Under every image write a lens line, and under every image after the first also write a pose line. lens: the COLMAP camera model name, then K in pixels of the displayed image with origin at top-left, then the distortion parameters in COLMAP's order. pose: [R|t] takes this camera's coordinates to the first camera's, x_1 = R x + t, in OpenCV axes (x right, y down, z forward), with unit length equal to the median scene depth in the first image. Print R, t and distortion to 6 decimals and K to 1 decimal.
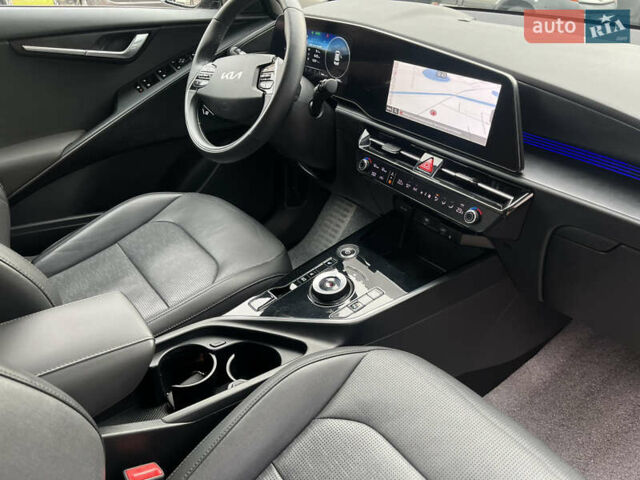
lens RADIAL K [[495.5, 0, 330.9], [0, 495.5, 243.4], [0, 0, 1]] dist [0.069645, -0.091023]
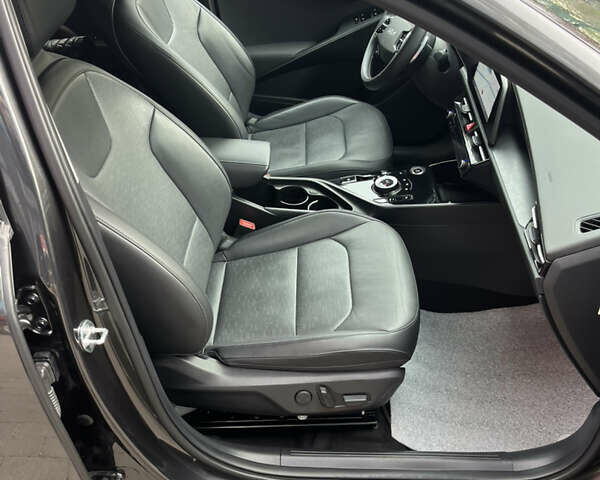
lens RADIAL K [[615.0, 0, 300.3], [0, 615.0, 266.0], [0, 0, 1]] dist [0.009844, 0.012536]
pose [[0.788290, 0.390541, -0.475475, 0.741811], [-0.309406, 0.919538, 0.242317, -0.057577], [0.531852, -0.043902, 0.845698, -0.731007]]
